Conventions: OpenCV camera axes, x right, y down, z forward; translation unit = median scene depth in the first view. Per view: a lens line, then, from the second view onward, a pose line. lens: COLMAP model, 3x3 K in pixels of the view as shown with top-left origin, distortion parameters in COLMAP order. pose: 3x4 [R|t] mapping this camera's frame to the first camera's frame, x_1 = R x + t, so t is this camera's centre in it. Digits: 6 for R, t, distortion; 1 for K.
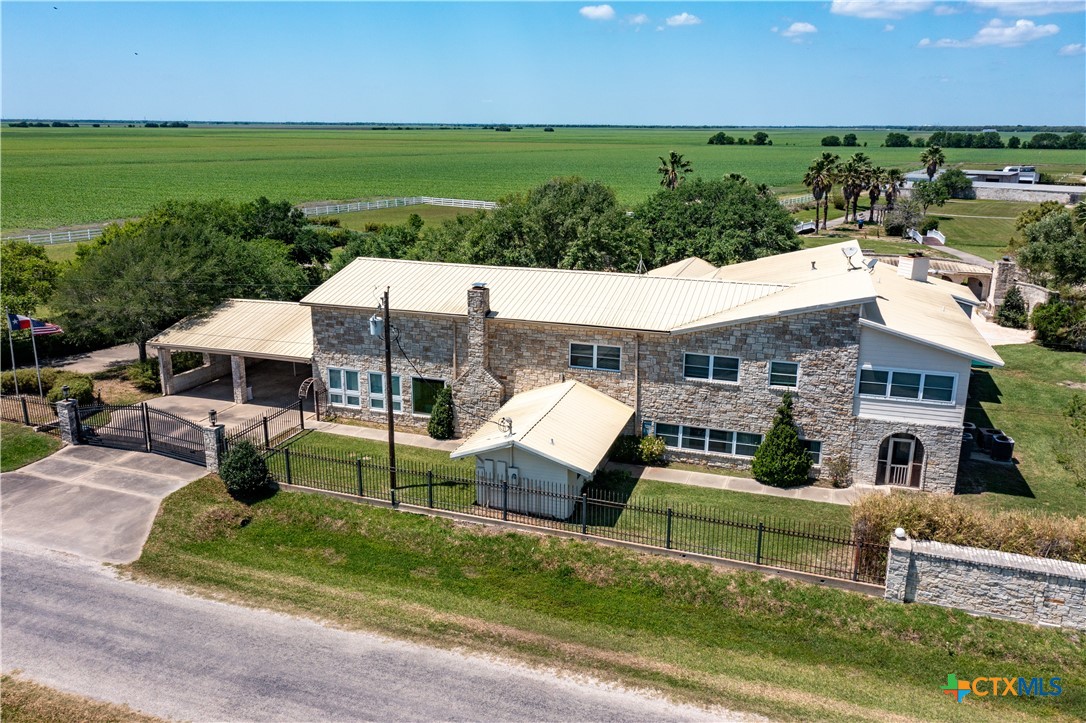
lens RADIAL K [[857.3, 0, 543.0], [0, 857.3, 361.5], [0, 0, 1]] dist [-0.005622, 0.003781]
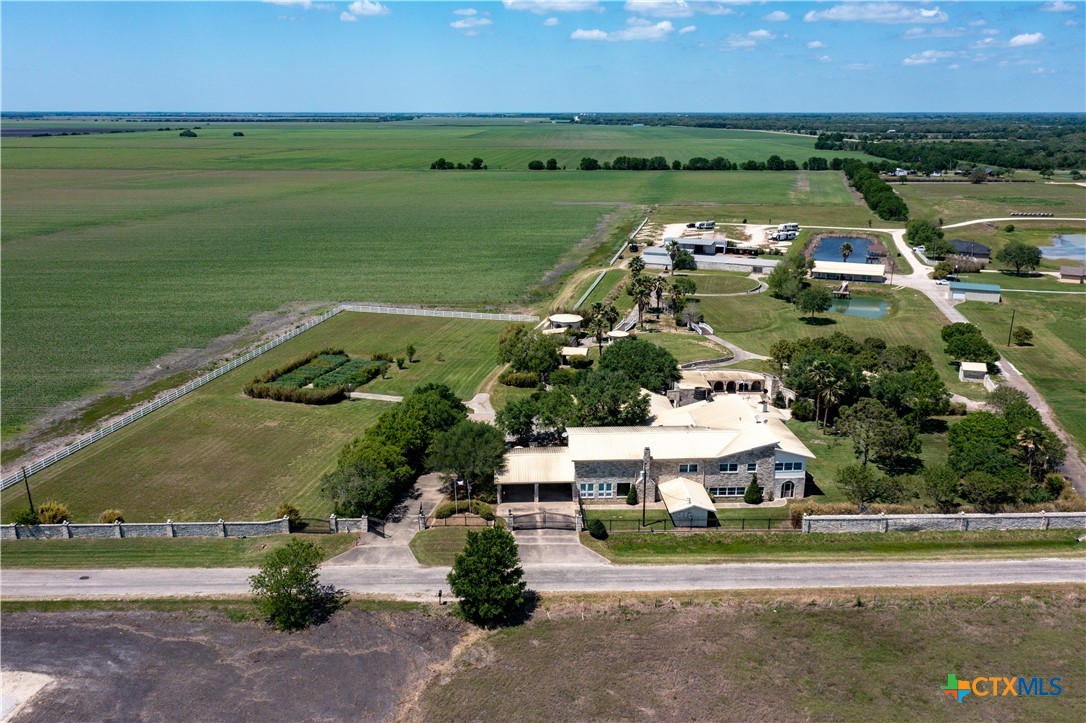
lens RADIAL K [[857.3, 0, 543.0], [0, 857.3, 361.5], [0, 0, 1]] dist [-0.005622, 0.003781]
pose [[0.932599, -0.106451, 0.344858, -1.388346], [0.100141, 0.994318, 0.036114, -0.530162], [-0.346743, 0.000854, 0.937960, -1.565250]]
